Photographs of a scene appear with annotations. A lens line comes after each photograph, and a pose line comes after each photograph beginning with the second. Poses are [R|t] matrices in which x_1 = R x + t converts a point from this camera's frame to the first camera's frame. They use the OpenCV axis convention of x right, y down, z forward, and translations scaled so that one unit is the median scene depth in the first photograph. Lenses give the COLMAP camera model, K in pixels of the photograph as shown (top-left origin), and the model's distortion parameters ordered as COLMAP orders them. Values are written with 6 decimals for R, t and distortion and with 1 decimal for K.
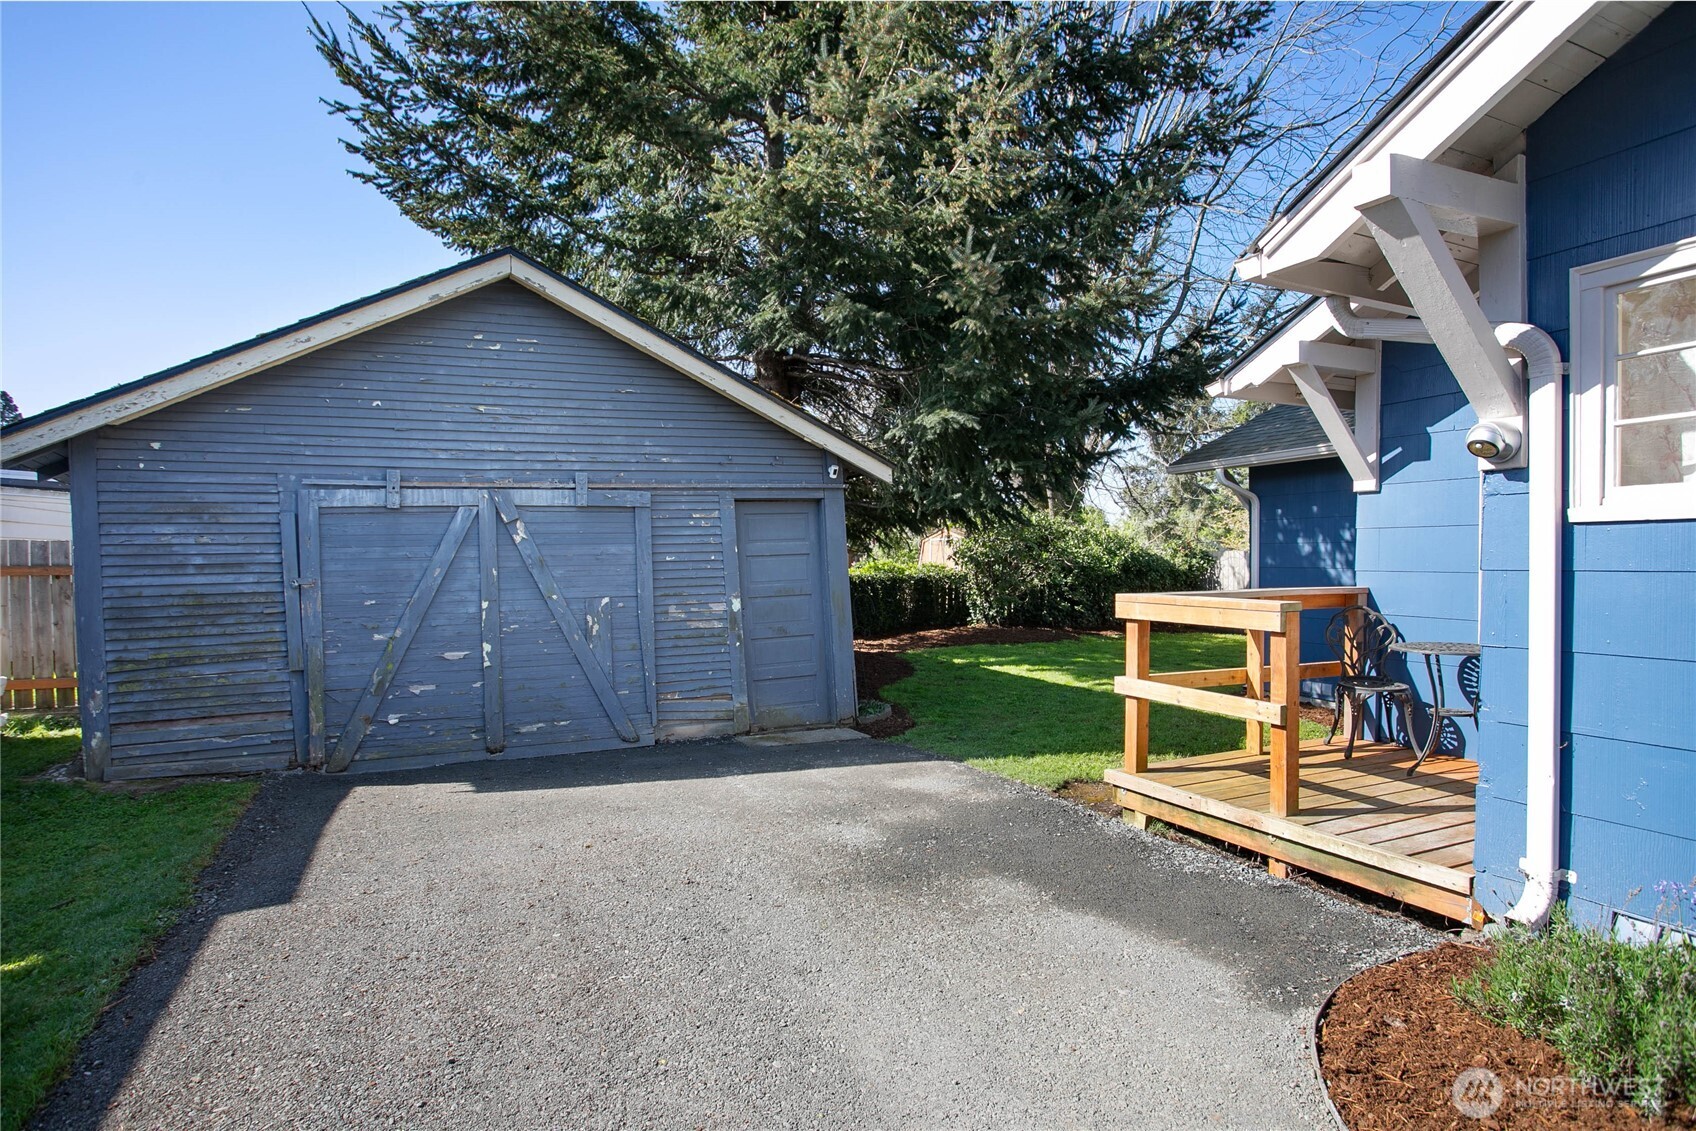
lens RADIAL K [[893.9, 0, 844.9], [0, 893.9, 559.6], [0, 0, 1]] dist [-0.006950, -0.000403]
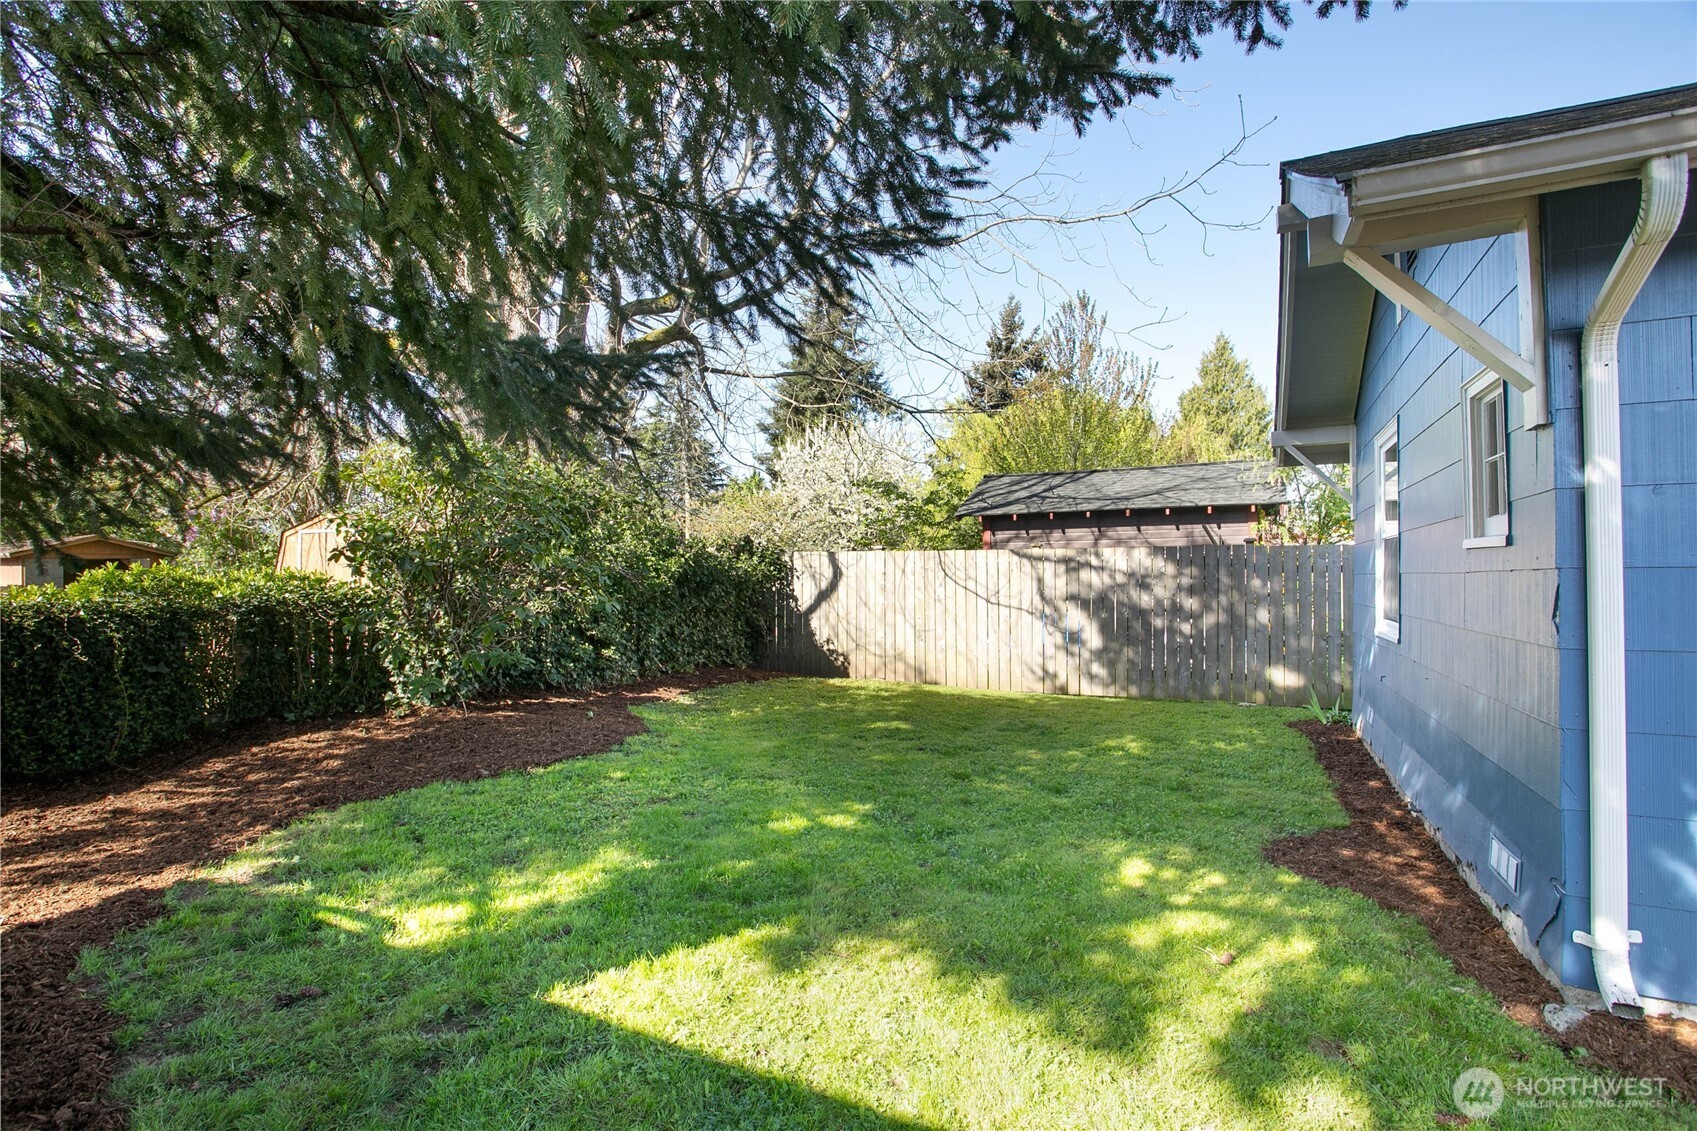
lens RADIAL K [[811.8, 0, 837.4], [0, 811.8, 570.0], [0, 0, 1]] dist [-0.001927, 0.001959]
pose [[0.789814, 0.001177, 0.613345, 0.075842], [0.003092, 0.999978, -0.005900, 0.007400], [-0.613339, 0.006557, 0.789793, 0.612655]]
